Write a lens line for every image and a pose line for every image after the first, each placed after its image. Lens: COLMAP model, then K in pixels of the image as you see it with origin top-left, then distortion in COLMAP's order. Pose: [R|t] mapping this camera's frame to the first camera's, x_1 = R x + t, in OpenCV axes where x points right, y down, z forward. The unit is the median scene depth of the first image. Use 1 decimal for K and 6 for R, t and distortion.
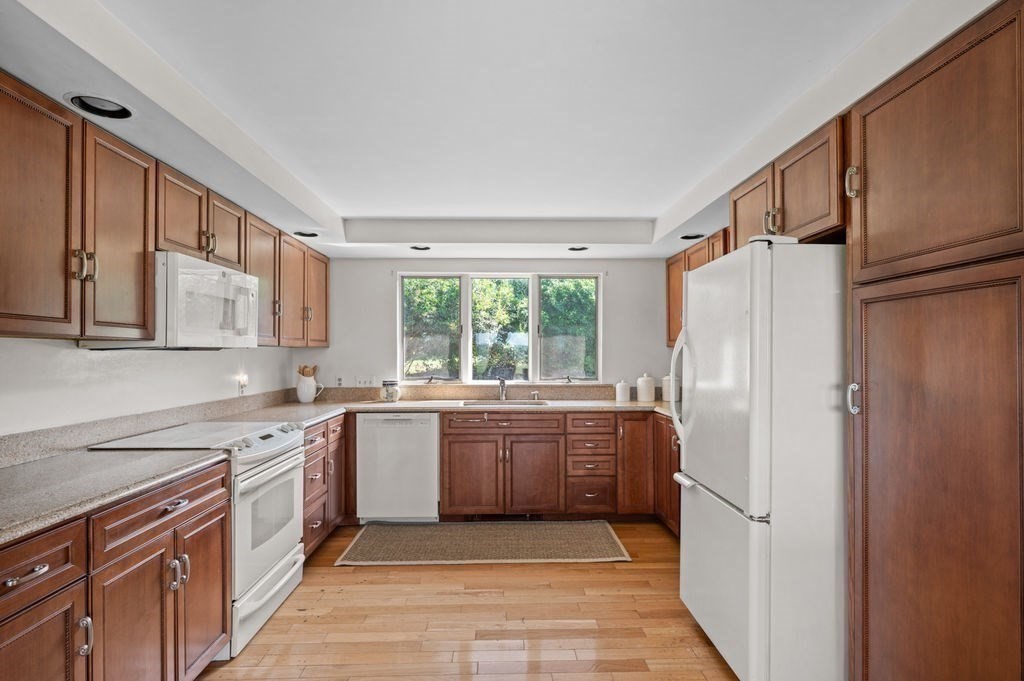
lens RADIAL K [[529.7, 0, 511.3], [0, 529.7, 350.7], [0, 0, 1]] dist [-0.003626, -0.001622]
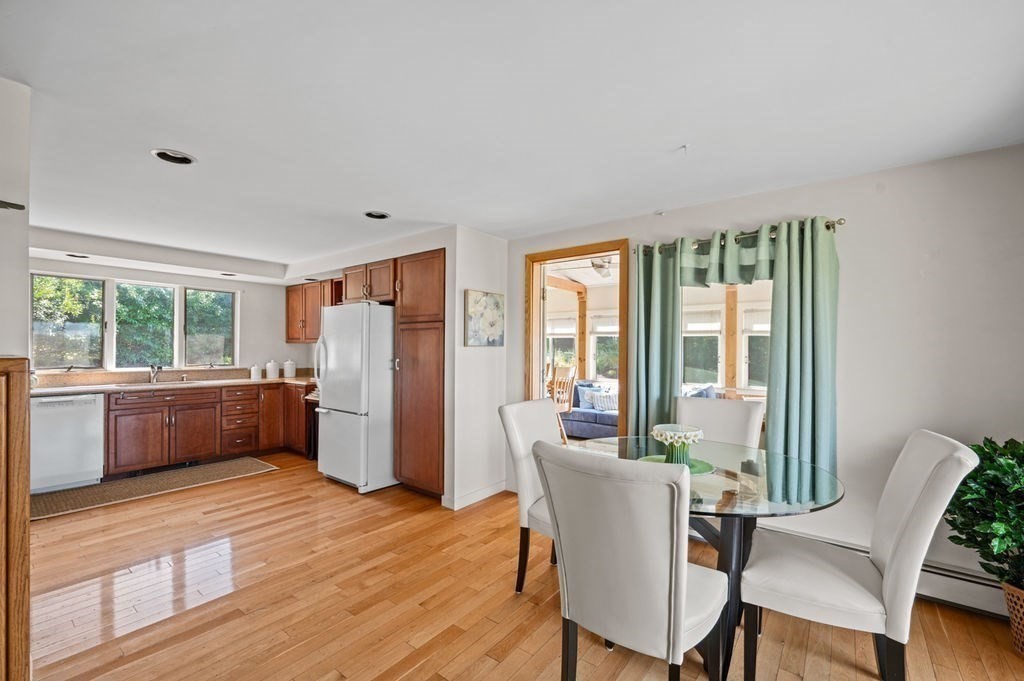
lens RADIAL K [[445.1, 0, 501.0], [0, 445.1, 346.7], [0, 0, 1]] dist [-0.003051, -0.001473]
pose [[0.664518, 0.007308, 0.747237, -0.312402], [-0.011457, 0.999934, 0.000409, -0.003746], [-0.747185, -0.008833, 0.664558, -0.404894]]
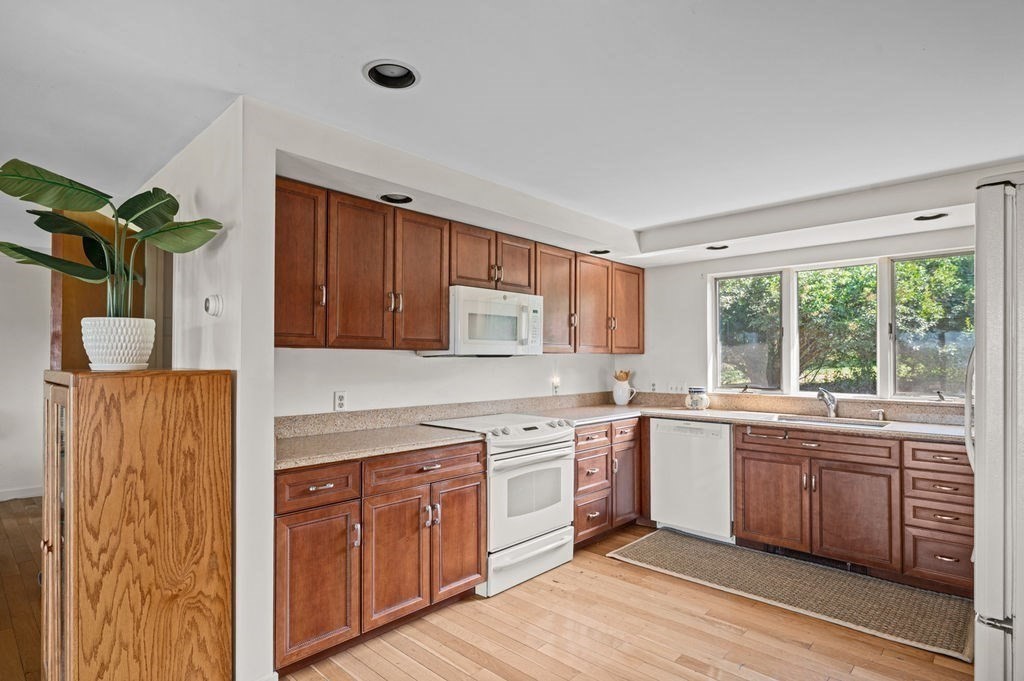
lens RADIAL K [[529.7, 0, 481.2], [0, 529.7, 348.9], [0, 0, 1]] dist [-0.003626, -0.001622]
pose [[0.694336, -0.012165, -0.719548, 0.236039], [0.002309, 0.999890, -0.014677, -0.001286], [0.719647, 0.008530, 0.694287, 0.053555]]
